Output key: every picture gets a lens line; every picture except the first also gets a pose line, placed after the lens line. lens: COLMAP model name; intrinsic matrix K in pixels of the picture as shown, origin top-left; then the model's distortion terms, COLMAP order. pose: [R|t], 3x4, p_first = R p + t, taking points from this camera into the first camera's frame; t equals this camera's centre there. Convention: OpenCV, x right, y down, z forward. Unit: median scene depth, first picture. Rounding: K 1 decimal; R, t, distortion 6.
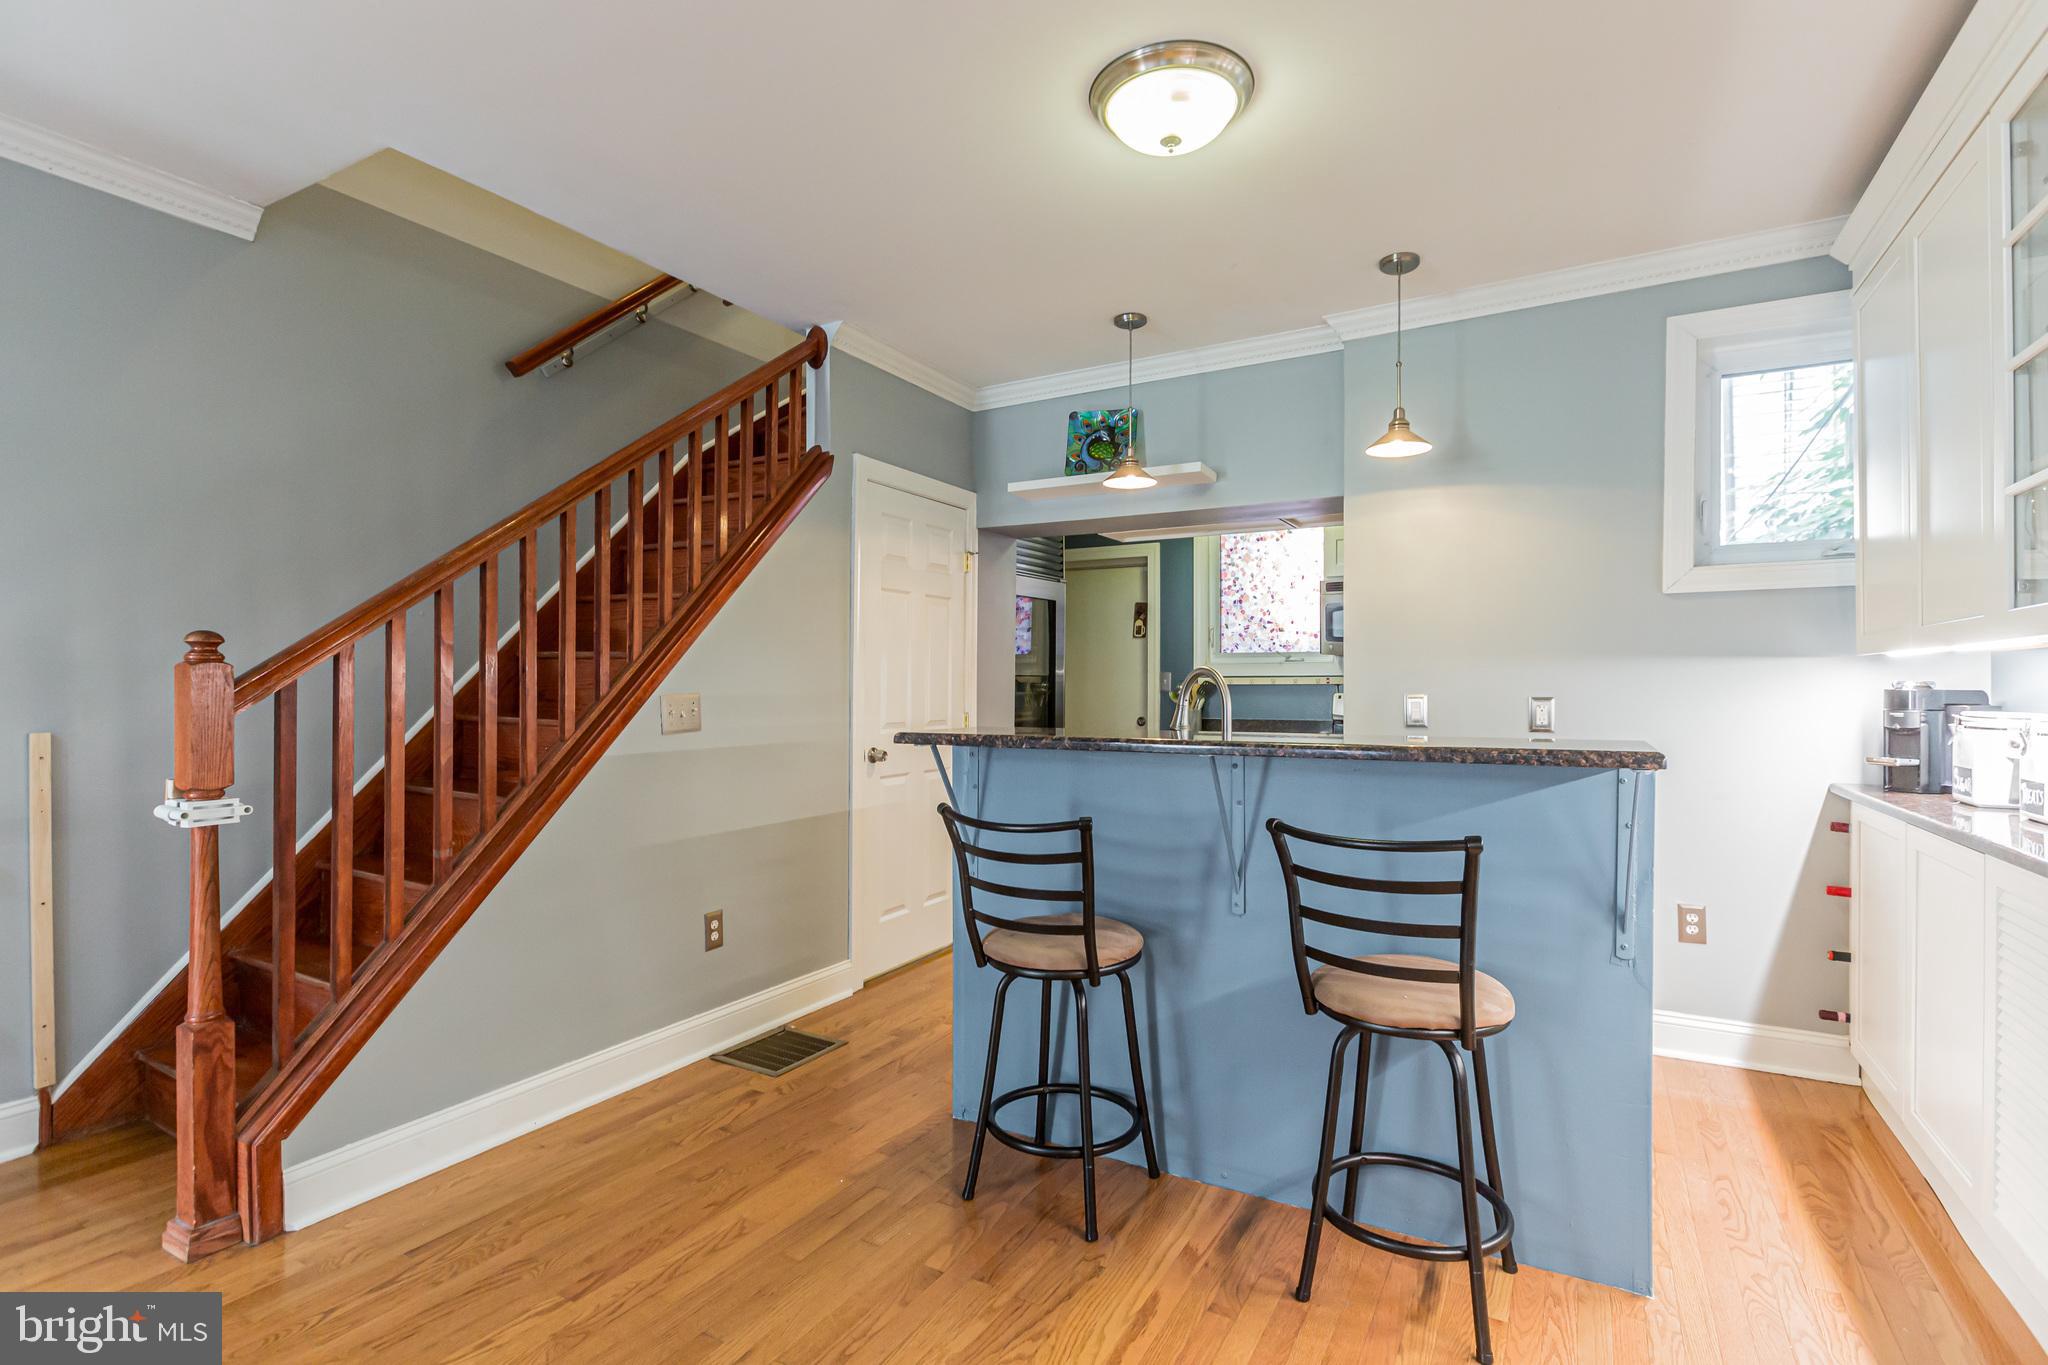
lens RADIAL K [[961.0, 0, 1029.1], [0, 961.0, 682.2], [0, 0, 1]] dist [-0.003154, 0.000658]
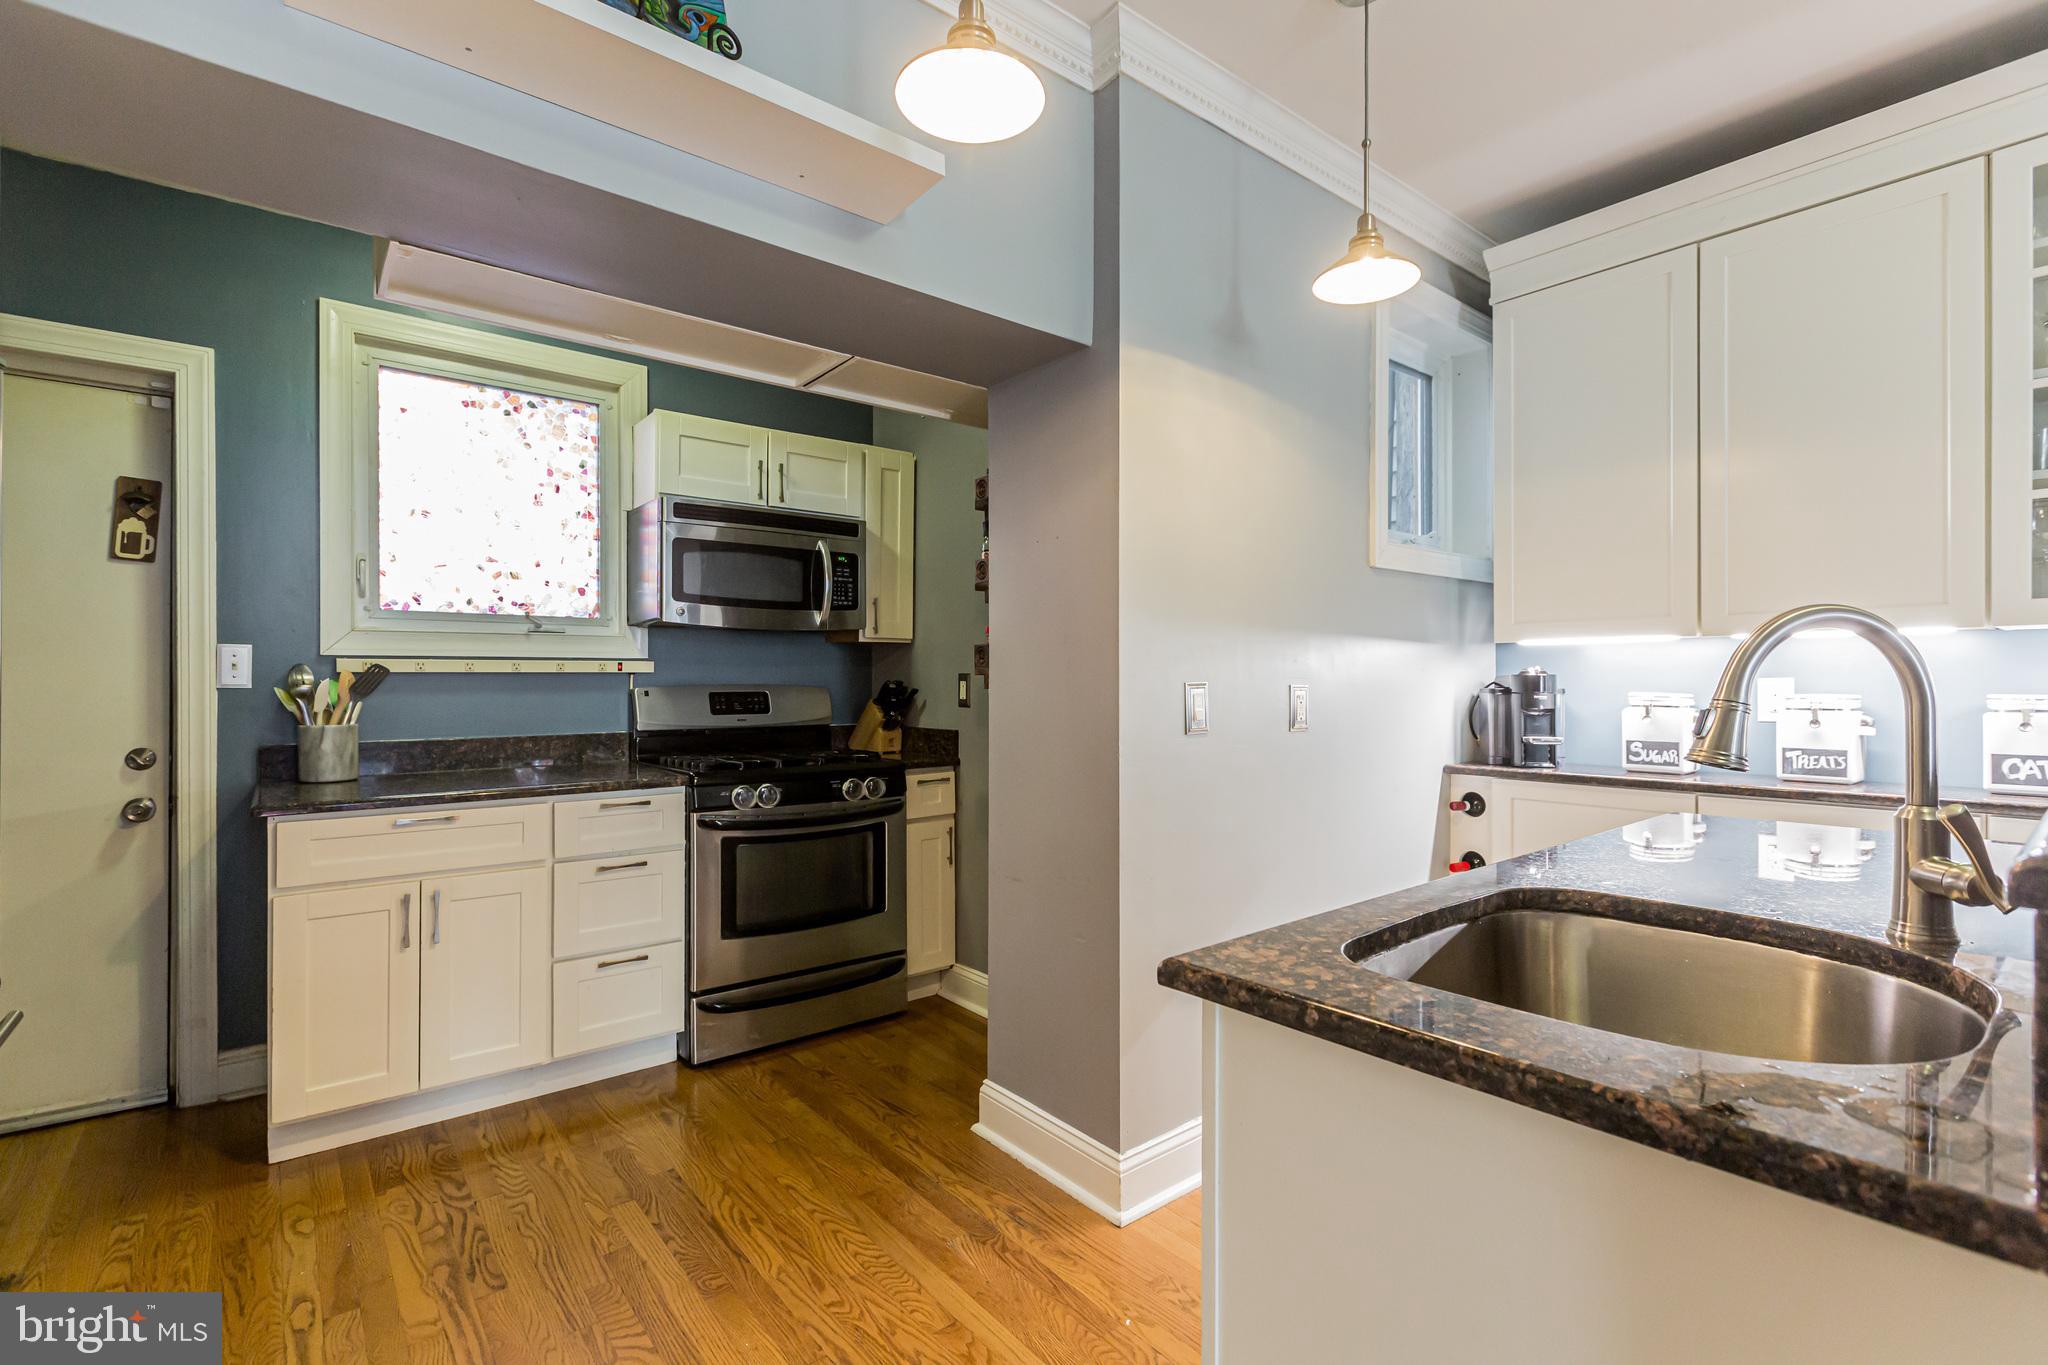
lens RADIAL K [[911.3, 0, 1013.6], [0, 911.3, 679.7], [0, 0, 1]] dist [0.001133, -0.000979]
pose [[0.355913, -0.001234, 0.934518, -0.230147], [0.000263, 0.999999, 0.001220, 0.009796], [-0.934519, -0.000188, 0.355913, 0.955969]]
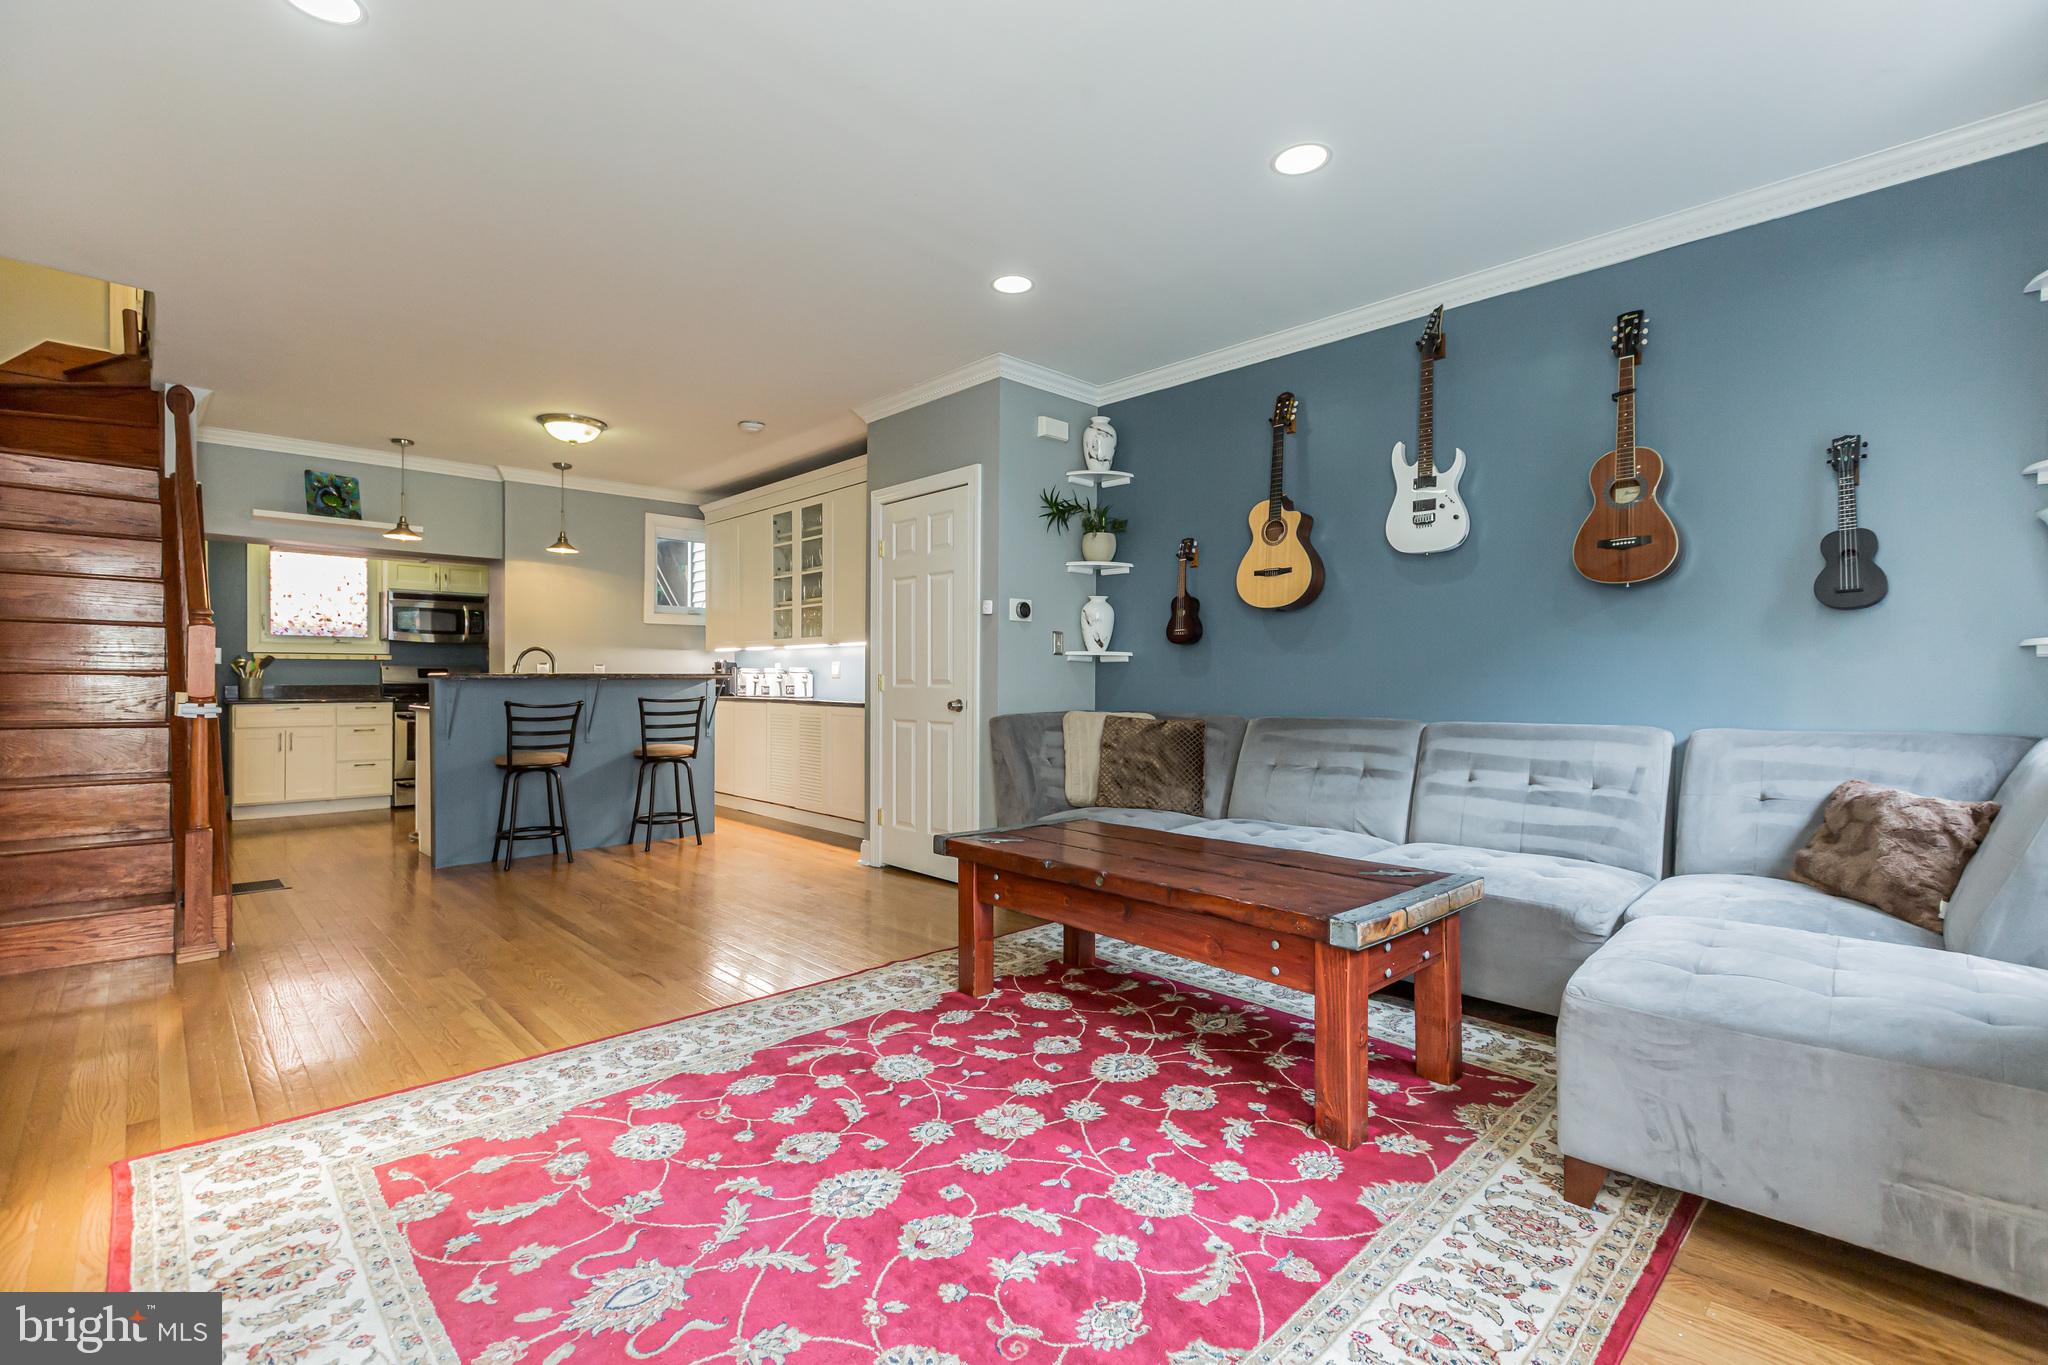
lens RADIAL K [[911.3, 0, 1017.6], [0, 911.3, 685.6], [0, 0, 1]] dist [0.001133, -0.000979]
pose [[0.282676, -0.008111, 0.959181, -1.264235], [-0.004041, 0.999945, 0.009646, 0.040570], [-0.959207, -0.006603, 0.282628, -0.565265]]
